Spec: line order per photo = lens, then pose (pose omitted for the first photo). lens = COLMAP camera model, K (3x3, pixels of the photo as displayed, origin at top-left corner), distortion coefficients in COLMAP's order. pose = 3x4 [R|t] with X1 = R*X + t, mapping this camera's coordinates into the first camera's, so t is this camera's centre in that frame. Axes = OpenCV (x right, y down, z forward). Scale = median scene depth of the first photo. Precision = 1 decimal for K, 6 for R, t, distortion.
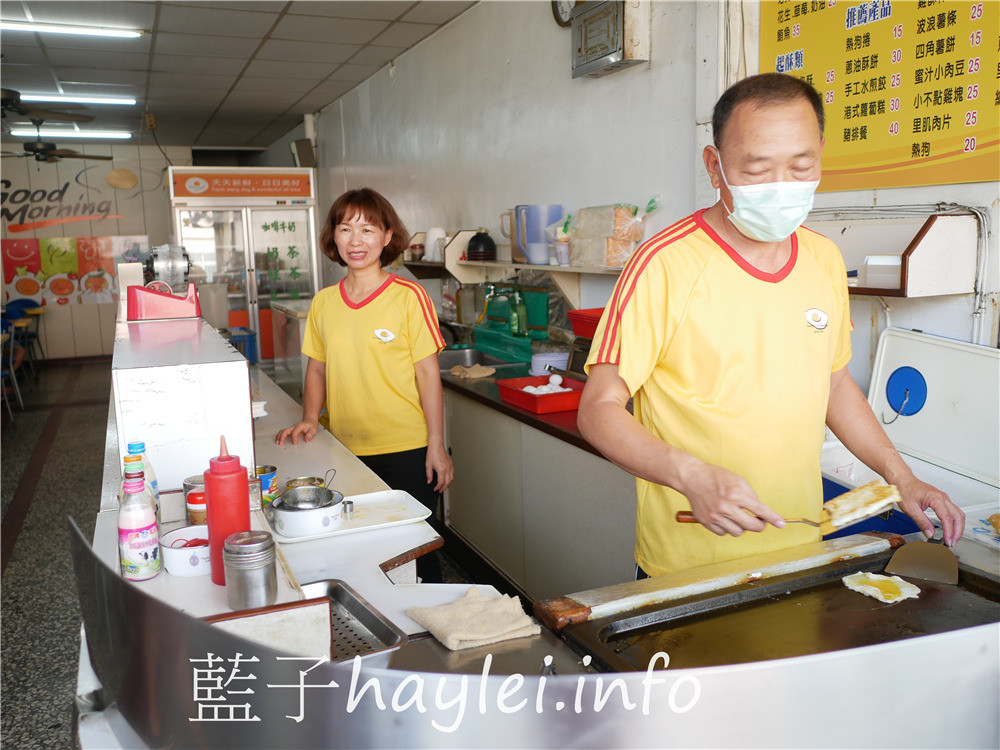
lens RADIAL K [[845.4, 0, 500.0], [0, 845.4, 375.0], [0, 0, 1]] dist [-0.010539, -0.003911]
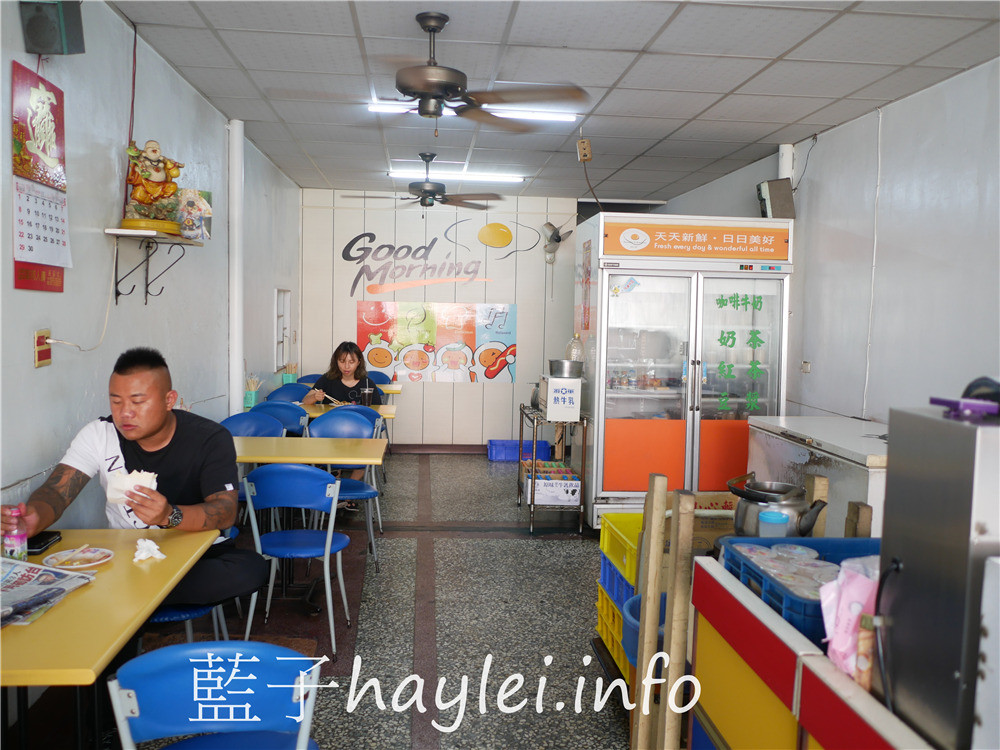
lens RADIAL K [[845.4, 0, 500.0], [0, 845.4, 375.0], [0, 0, 1]] dist [-0.010539, -0.003911]
pose [[0.948143, 0.068028, -0.310478, -0.179921], [-0.093860, 0.993190, -0.069017, -0.039854], [0.303668, 0.094580, 0.948072, 0.230993]]
